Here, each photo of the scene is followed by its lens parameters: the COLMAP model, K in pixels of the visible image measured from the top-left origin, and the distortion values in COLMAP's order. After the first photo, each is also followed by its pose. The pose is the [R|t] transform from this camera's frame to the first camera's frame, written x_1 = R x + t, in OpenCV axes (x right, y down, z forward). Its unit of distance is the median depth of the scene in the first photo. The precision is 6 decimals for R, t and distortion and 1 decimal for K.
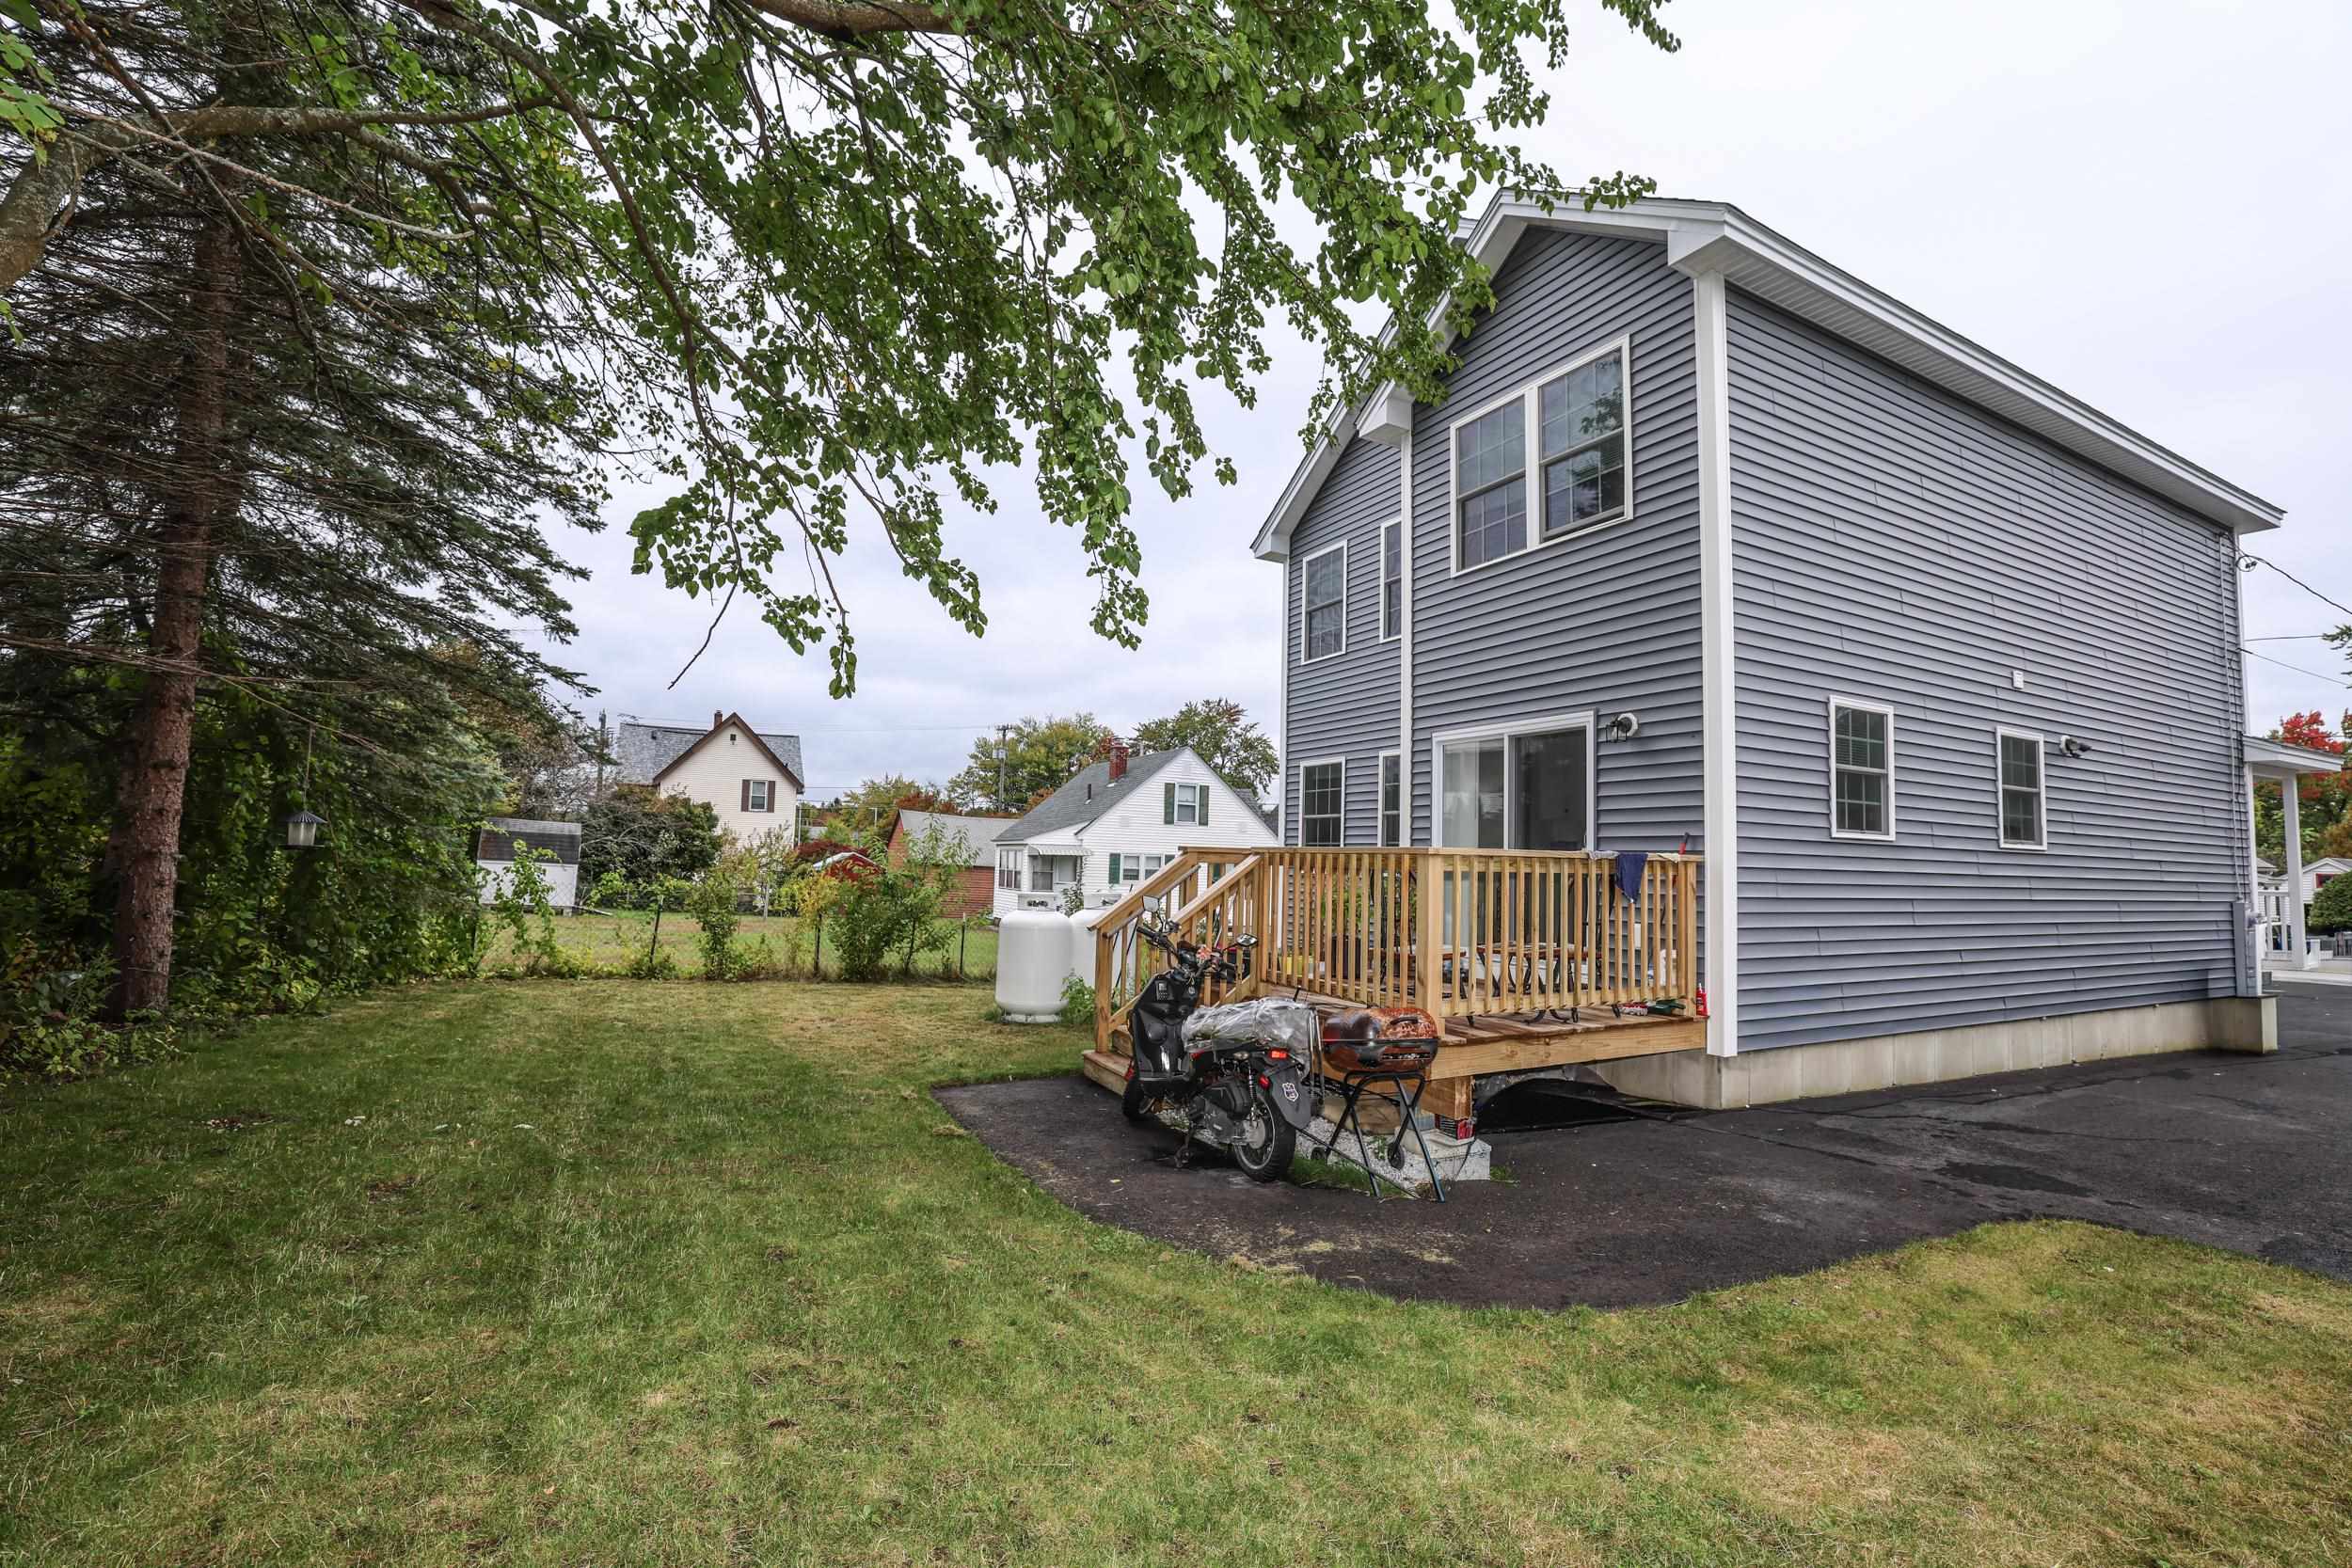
lens RADIAL K [[1013.3, 0, 1180.2], [0, 1013.3, 790.4], [0, 0, 1]] dist [-0.043137, 0.017484]
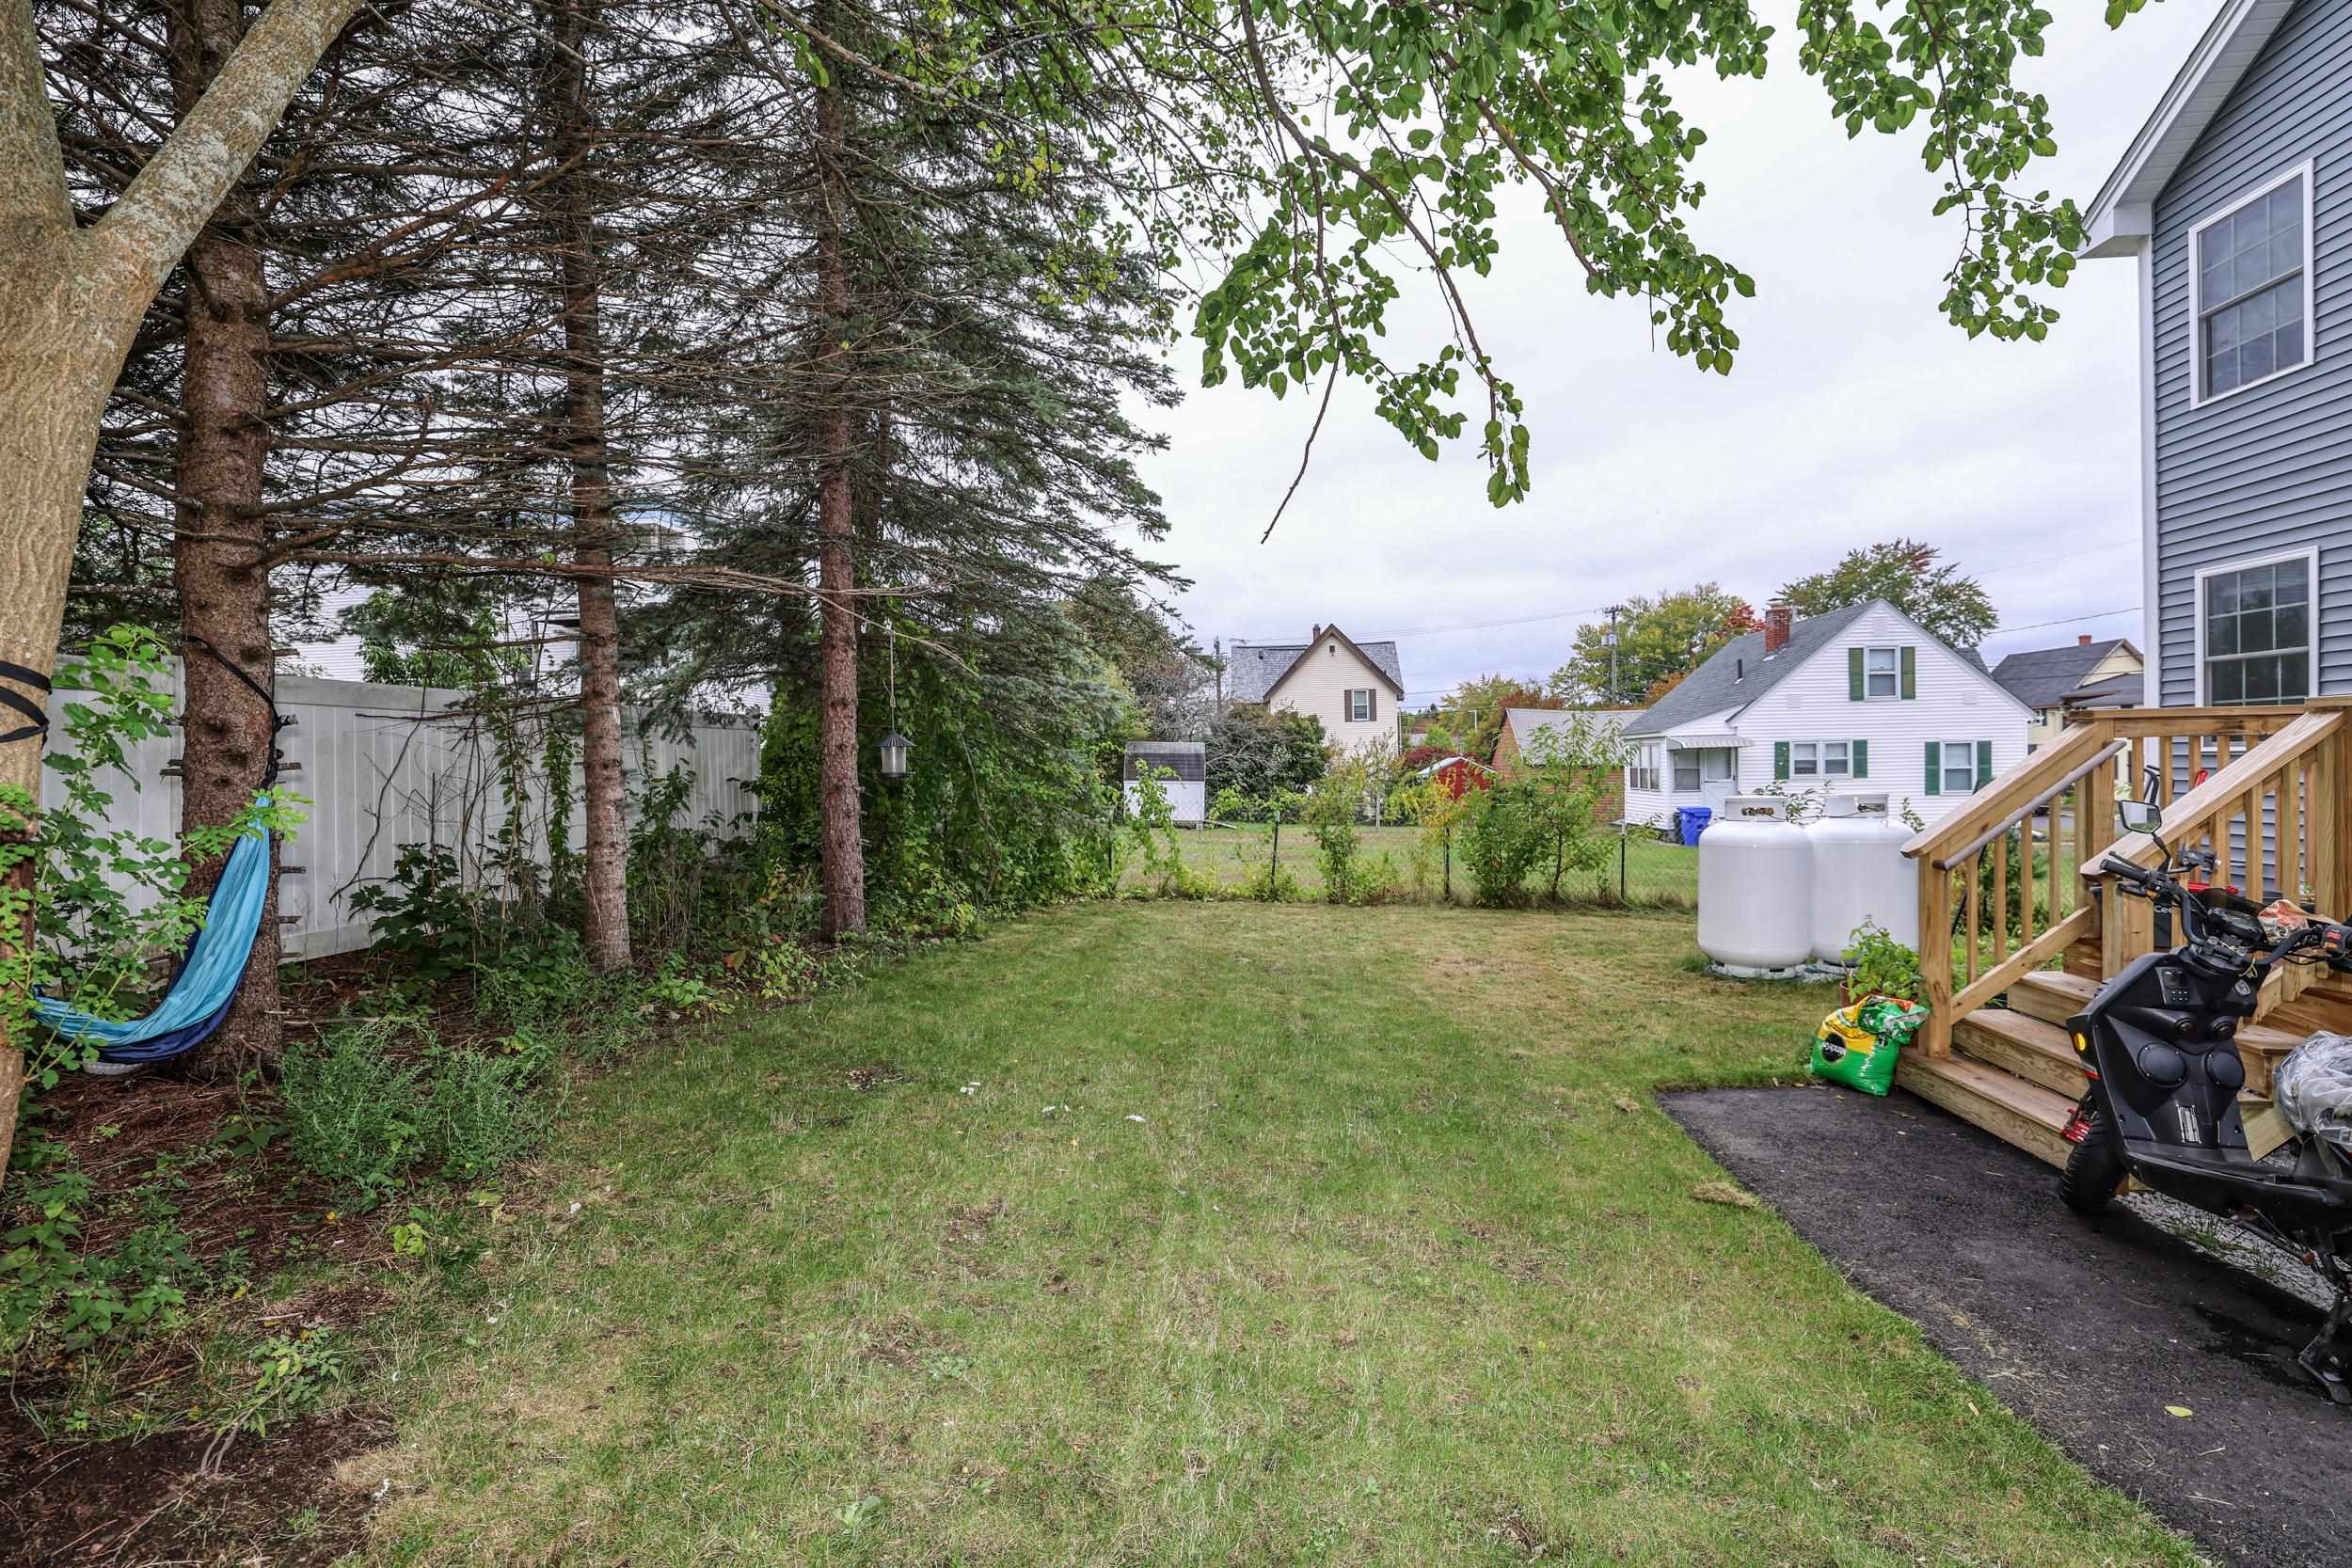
lens RADIAL K [[1032.0, 0, 1173.4], [0, 1032.0, 766.3], [0, 0, 1]] dist [-0.037744, 0.000709]
pose [[0.837217, -0.043780, -0.545115, -0.082939], [0.082164, 0.995546, 0.046237, 0.012331], [0.540663, -0.083499, 0.837085, 0.165984]]
